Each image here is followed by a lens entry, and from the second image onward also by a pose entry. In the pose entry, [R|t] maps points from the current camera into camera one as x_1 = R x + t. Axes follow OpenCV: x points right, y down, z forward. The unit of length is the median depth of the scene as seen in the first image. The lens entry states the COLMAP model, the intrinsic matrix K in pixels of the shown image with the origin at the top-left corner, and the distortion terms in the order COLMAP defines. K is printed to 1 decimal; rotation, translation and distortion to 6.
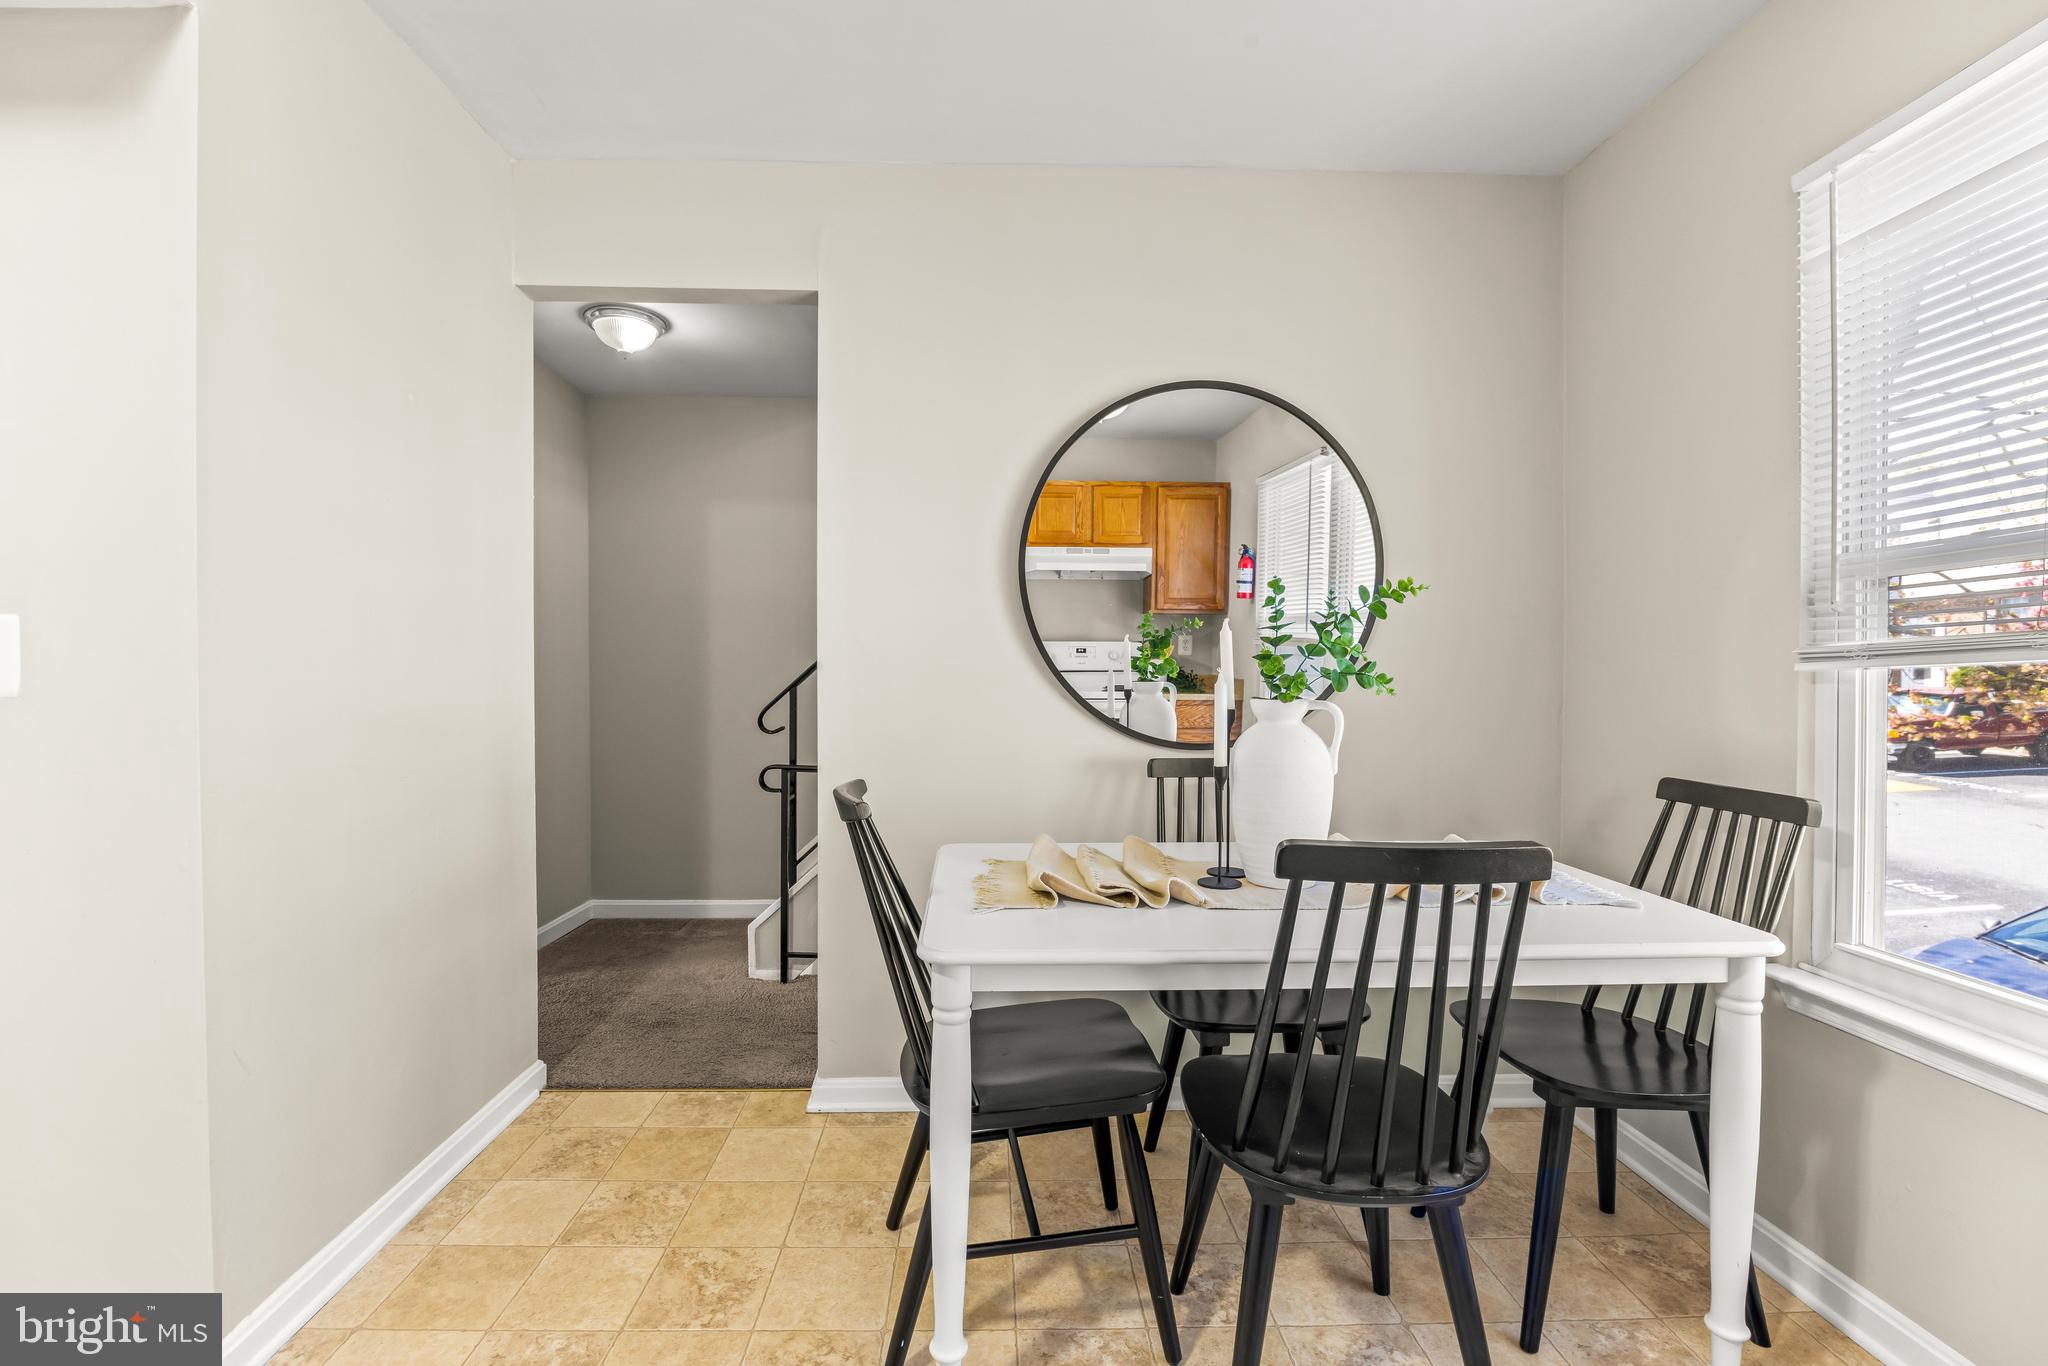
lens RADIAL K [[894.8, 0, 1020.2], [0, 894.8, 695.1], [0, 0, 1]] dist [0.010229, -0.018214]
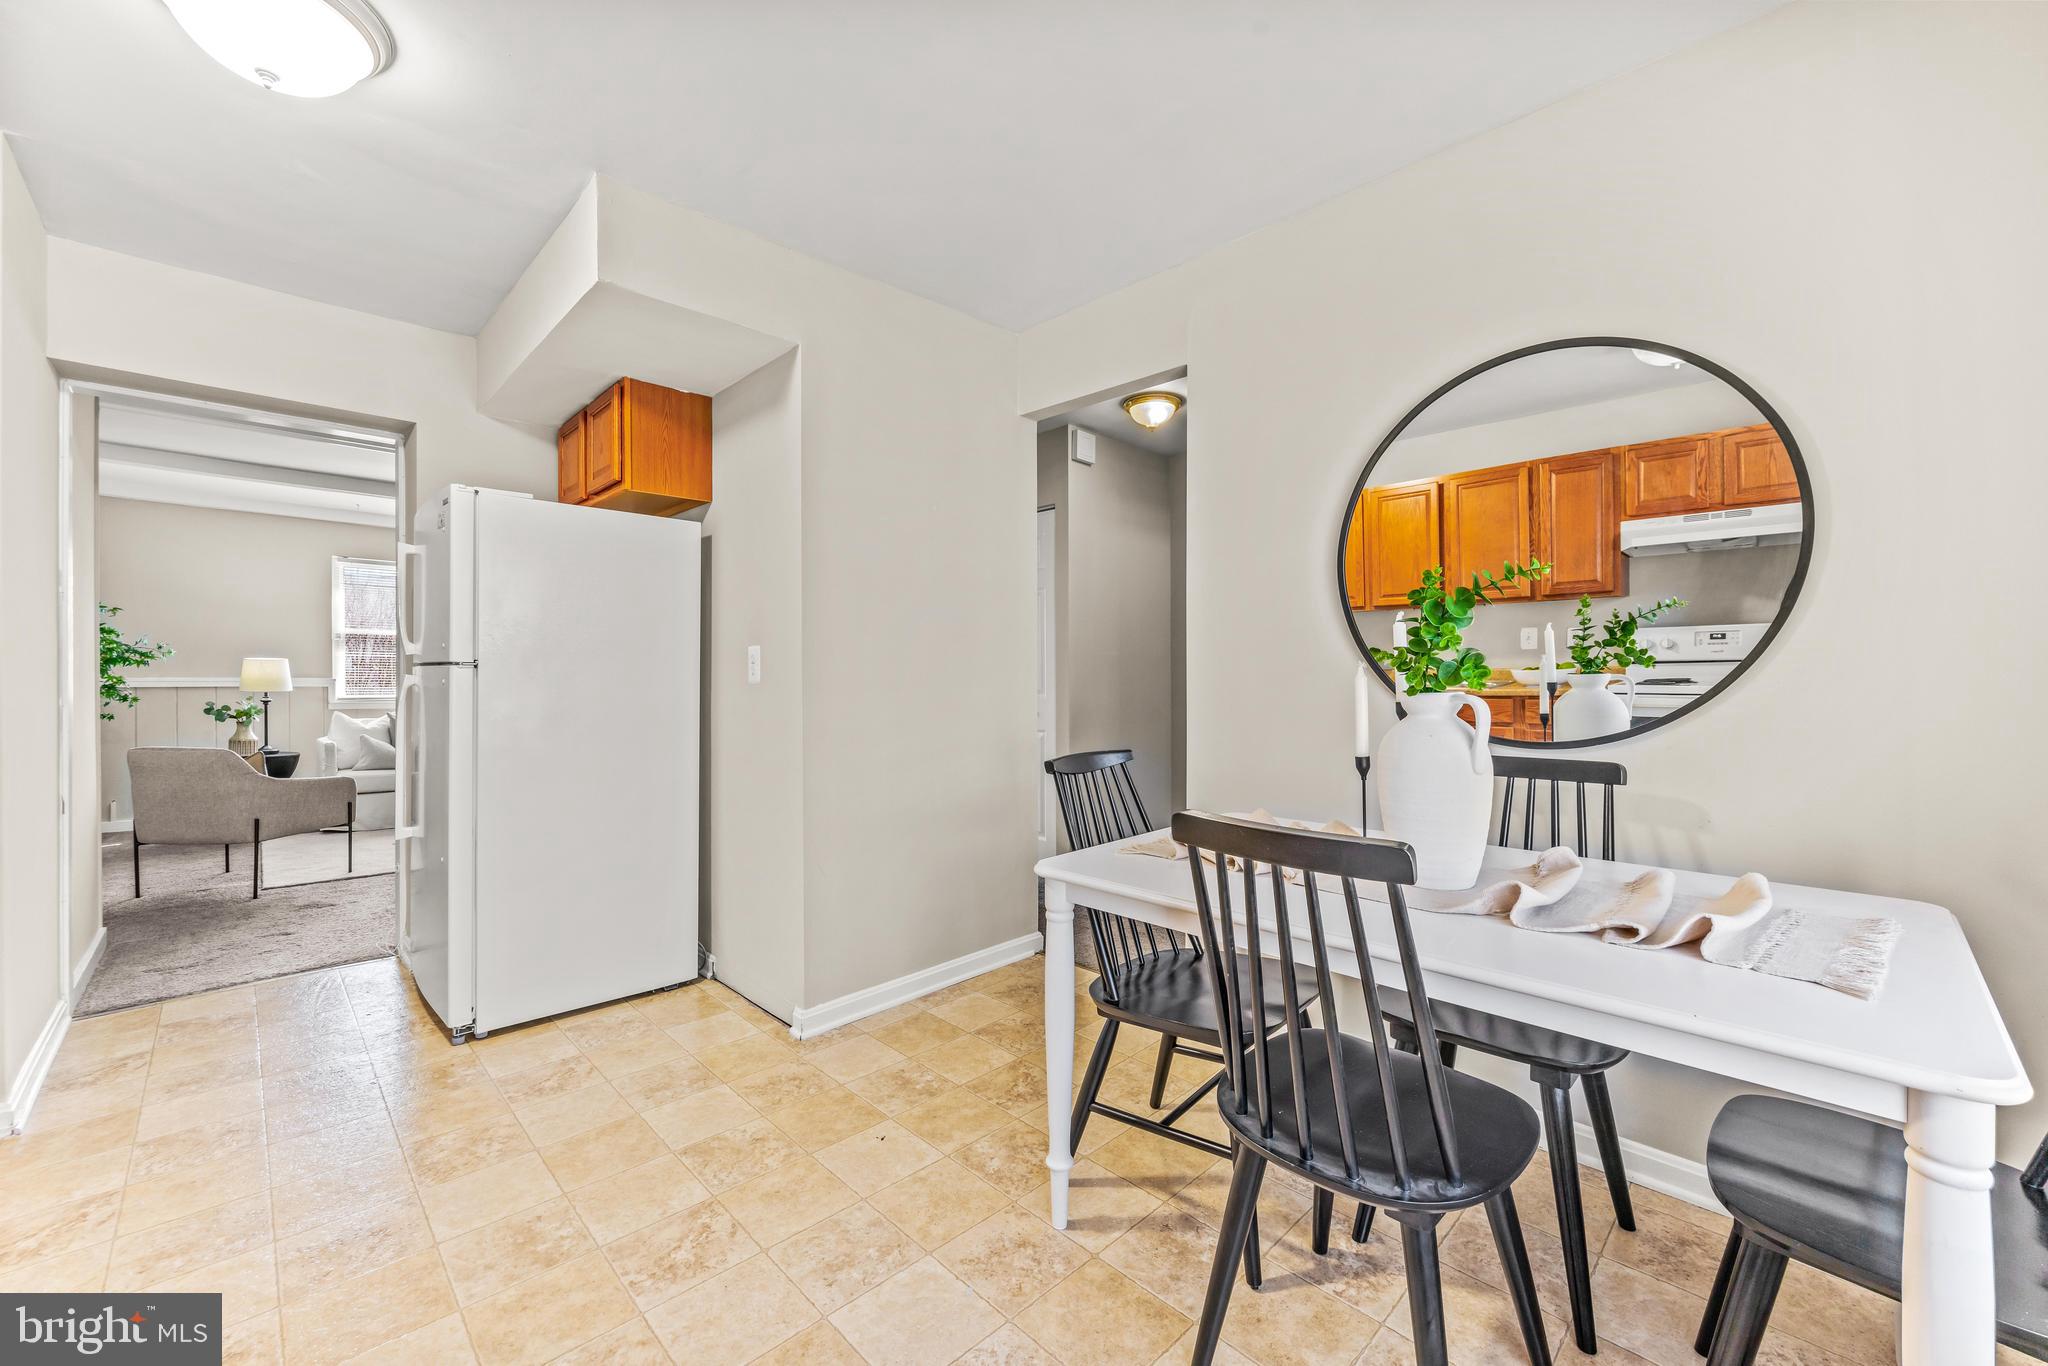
lens RADIAL K [[819.4, 0, 1019.6], [0, 819.4, 678.7], [0, 0, 1]] dist [-0.002249, -0.000077]
pose [[0.682399, -0.000135, -0.730980, 0.609382], [-0.009102, 0.999921, -0.008682, 0.002285], [0.730923, 0.012578, 0.682344, 0.070395]]
